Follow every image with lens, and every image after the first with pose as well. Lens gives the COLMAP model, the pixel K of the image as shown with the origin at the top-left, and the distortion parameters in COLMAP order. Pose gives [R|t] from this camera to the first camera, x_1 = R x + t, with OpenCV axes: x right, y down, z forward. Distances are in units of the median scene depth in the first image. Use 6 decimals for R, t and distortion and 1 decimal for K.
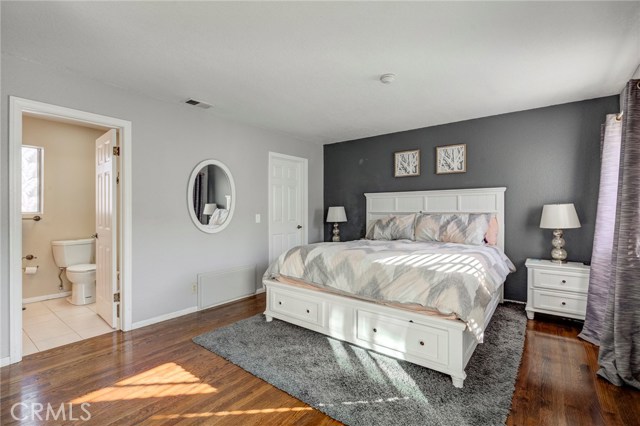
lens RADIAL K [[303.0, 0, 318.9], [0, 303.0, 201.6], [0, 0, 1]] dist [-0.001573, 0.000365]
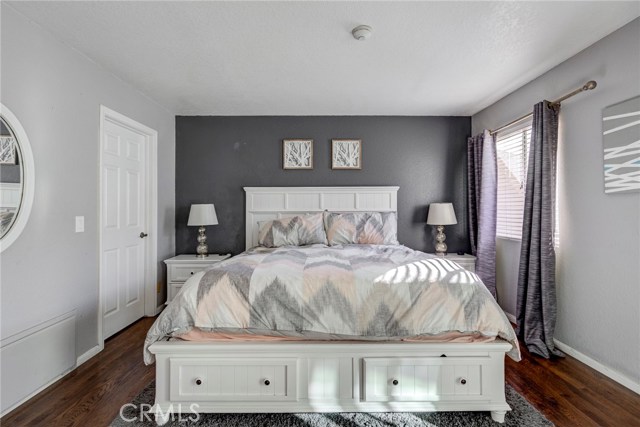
lens RADIAL K [[303.0, 0, 318.9], [0, 303.0, 202.1], [0, 0, 1]] dist [-0.001573, 0.000365]
pose [[0.775881, 0.013747, 0.630729, -0.241406], [-0.015485, 0.999876, -0.002744, 0.012936], [-0.630689, -0.007638, 0.775998, 0.361234]]
